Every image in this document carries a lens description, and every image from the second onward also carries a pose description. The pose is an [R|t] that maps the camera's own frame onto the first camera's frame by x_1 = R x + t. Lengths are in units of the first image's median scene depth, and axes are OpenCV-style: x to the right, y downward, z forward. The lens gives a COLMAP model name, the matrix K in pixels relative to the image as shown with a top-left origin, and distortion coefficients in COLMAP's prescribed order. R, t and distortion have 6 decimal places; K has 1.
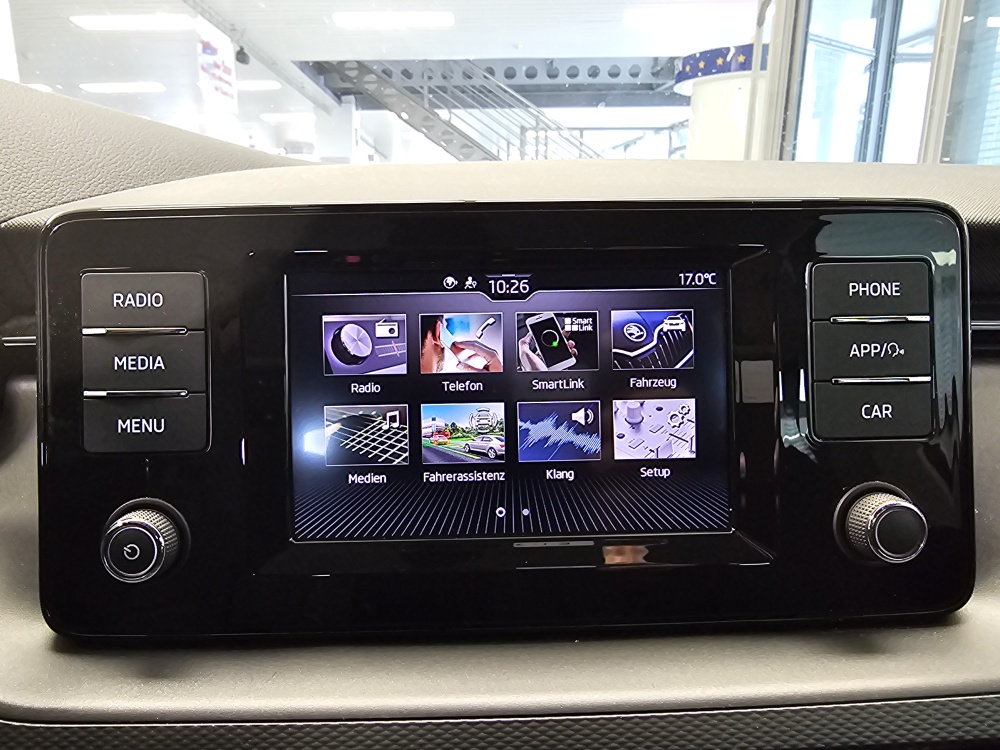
lens RADIAL K [[686.9, 0, 444.5], [0, 686.9, 373.6], [0, 0, 1]] dist [0.004431, -0.001422]
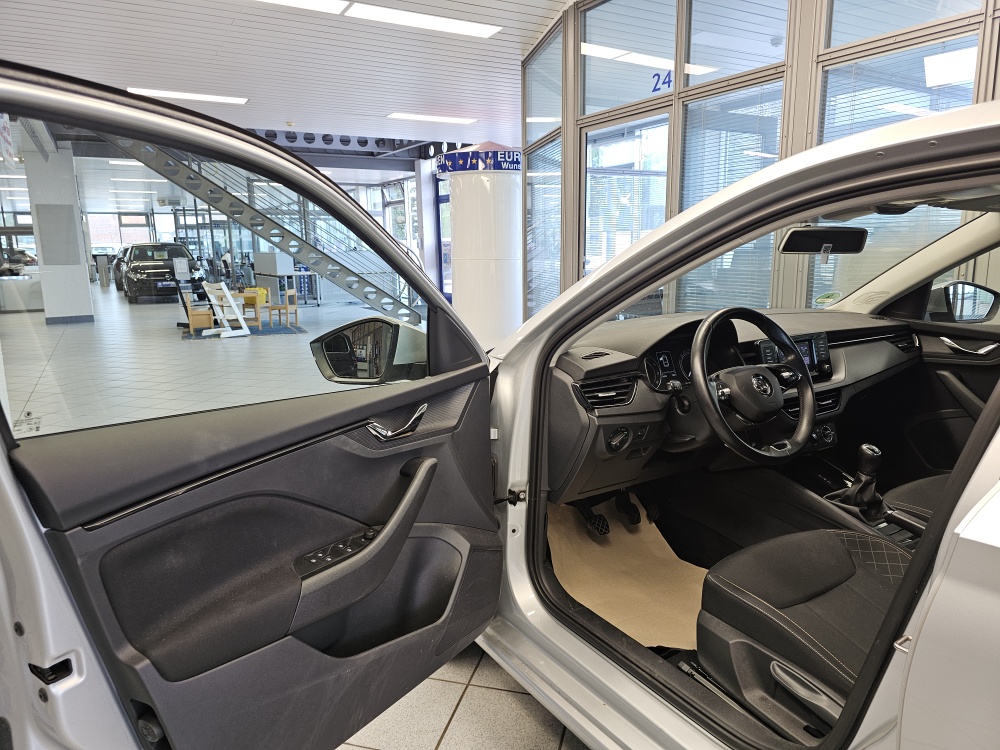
lens RADIAL K [[677.3, 0, 498.7], [0, 677.3, 371.2], [0, 0, 1]] dist [0.052168, -0.062235]
pose [[0.855957, -0.099256, 0.507431, -6.584346], [0.124098, 0.992153, -0.015264, -0.119926], [-0.501934, 0.076036, 0.861557, -3.958233]]
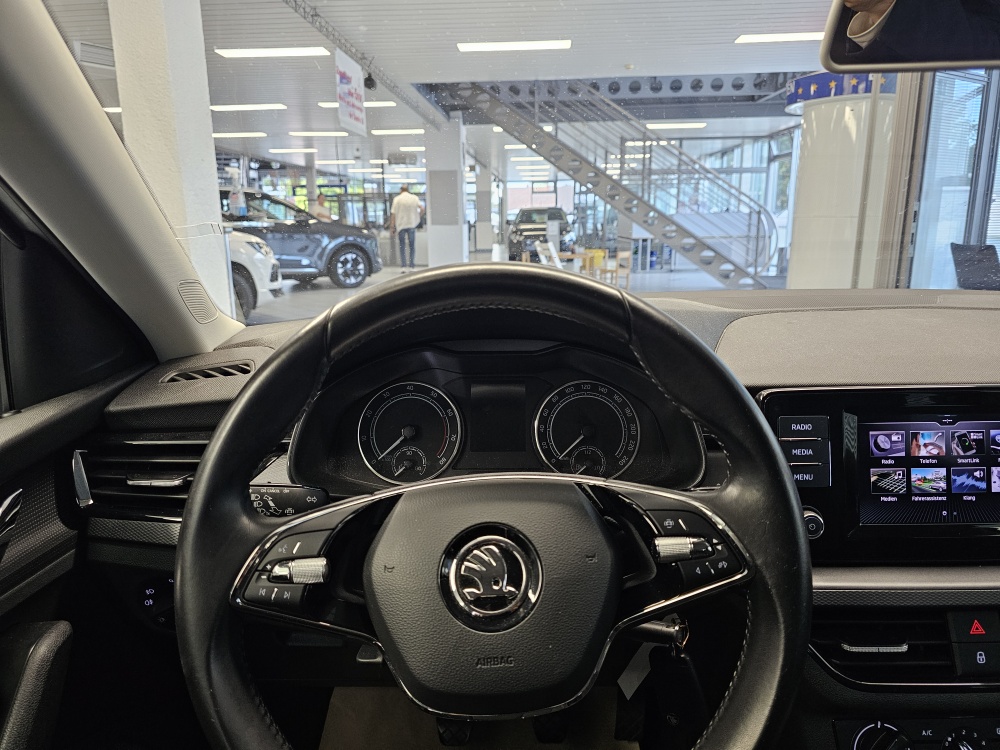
lens RADIAL K [[677.3, 0, 498.7], [0, 677.3, 371.2], [0, 0, 1]] dist [0.052168, -0.062235]
pose [[0.998910, 0.003733, -0.046519, -1.252532], [-0.003949, 0.999982, -0.004549, -0.256648], [0.046501, 0.004728, 0.998907, -1.353032]]
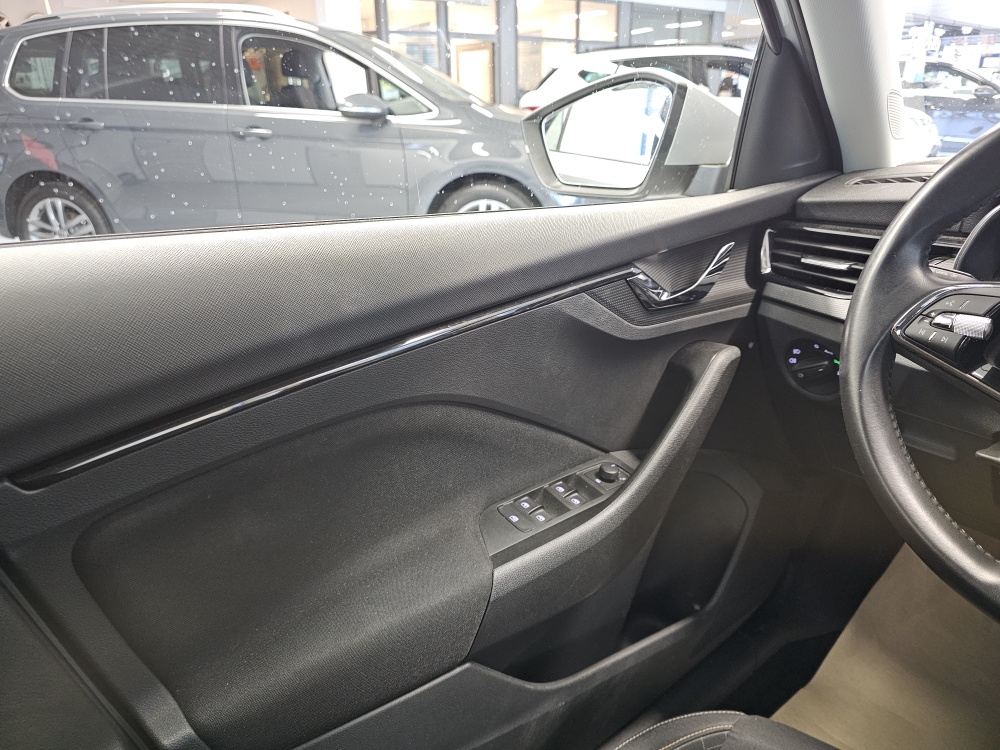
lens RADIAL K [[677.3, 0, 498.7], [0, 677.3, 371.2], [0, 0, 1]] dist [0.052168, -0.062235]
pose [[0.620481, 0.275790, -0.734128, -1.182248], [-0.162567, 0.961022, 0.223627, 0.130315], [0.767187, -0.019411, 0.641130, -1.901874]]
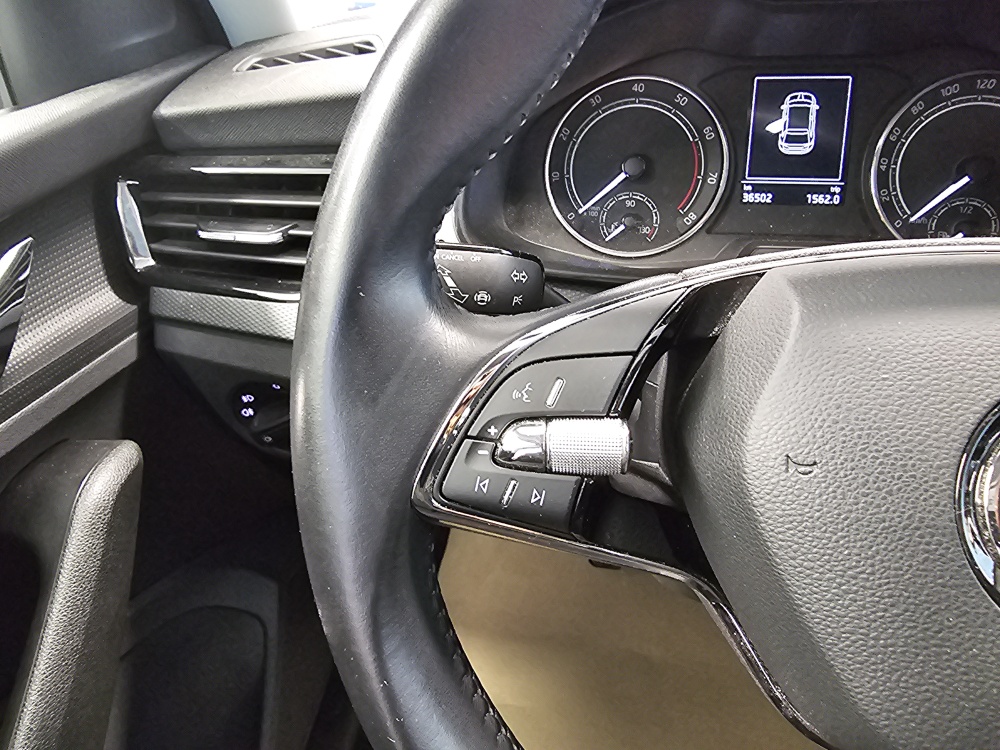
lens RADIAL K [[690.6, 0, 444.4], [0, 690.6, 351.9], [0, 0, 1]] dist [-0.002215, -0.006976]
pose [[0.972574, 0.079044, -0.218751, -1.776821], [-0.011125, 0.955217, 0.295697, -0.083658], [0.232328, -0.285154, 0.929898, -0.398277]]
